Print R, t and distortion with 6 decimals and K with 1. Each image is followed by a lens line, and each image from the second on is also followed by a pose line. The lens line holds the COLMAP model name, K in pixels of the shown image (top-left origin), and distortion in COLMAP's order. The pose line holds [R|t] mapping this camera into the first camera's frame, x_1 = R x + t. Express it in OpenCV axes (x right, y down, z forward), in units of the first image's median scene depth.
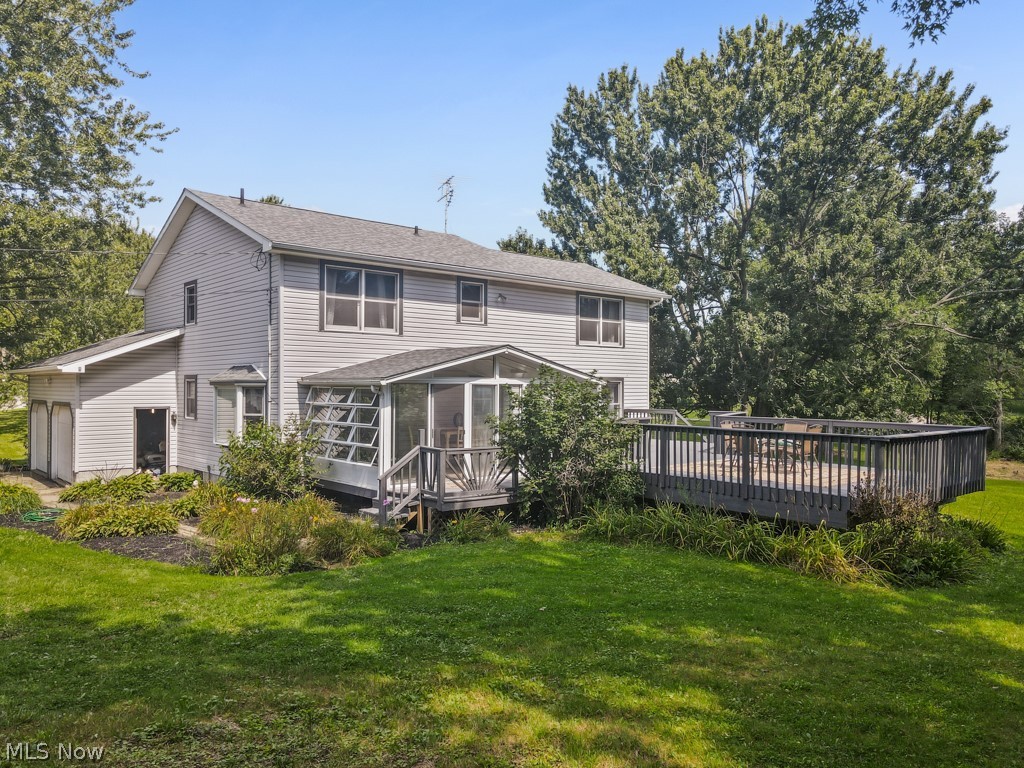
lens RADIAL K [[768.1, 0, 512.0], [0, 768.1, 384.0], [0, 0, 1]] dist [-0.002416, 0.042737]
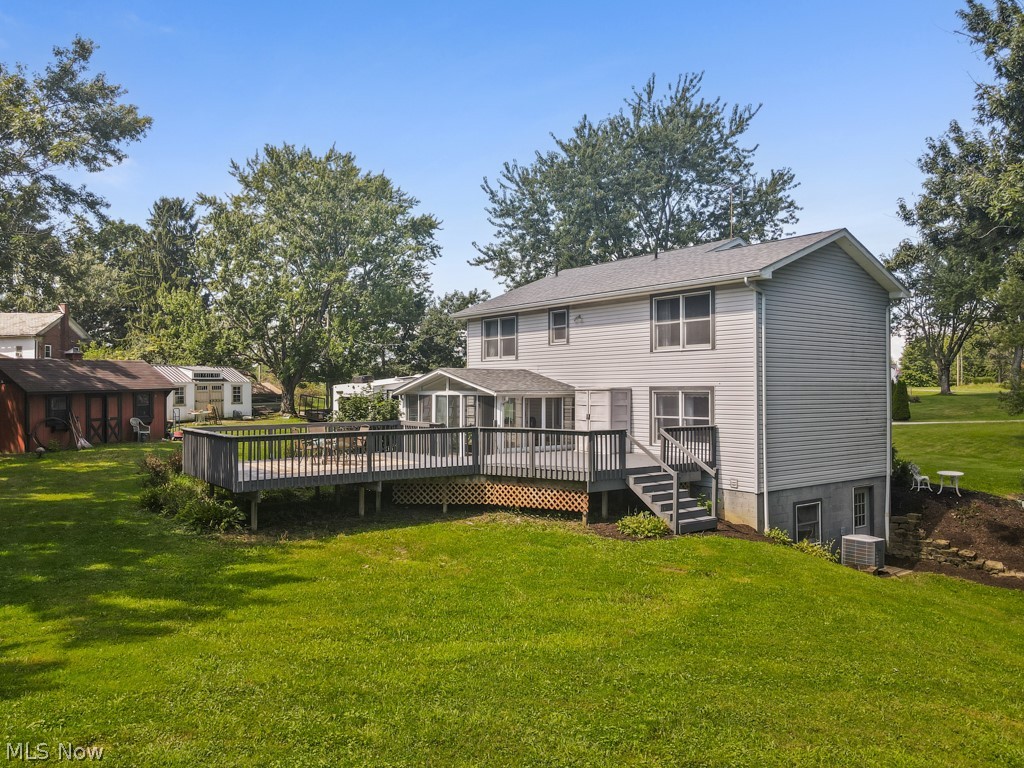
lens RADIAL K [[768.1, 0, 512.0], [0, 768.1, 384.0], [0, 0, 1]] dist [-0.002416, 0.042737]
pose [[-0.052736, -0.024579, -0.998306, 0.974086], [-0.003781, 0.999695, -0.024414, 0.010256], [0.998601, 0.002487, -0.052813, 0.842462]]
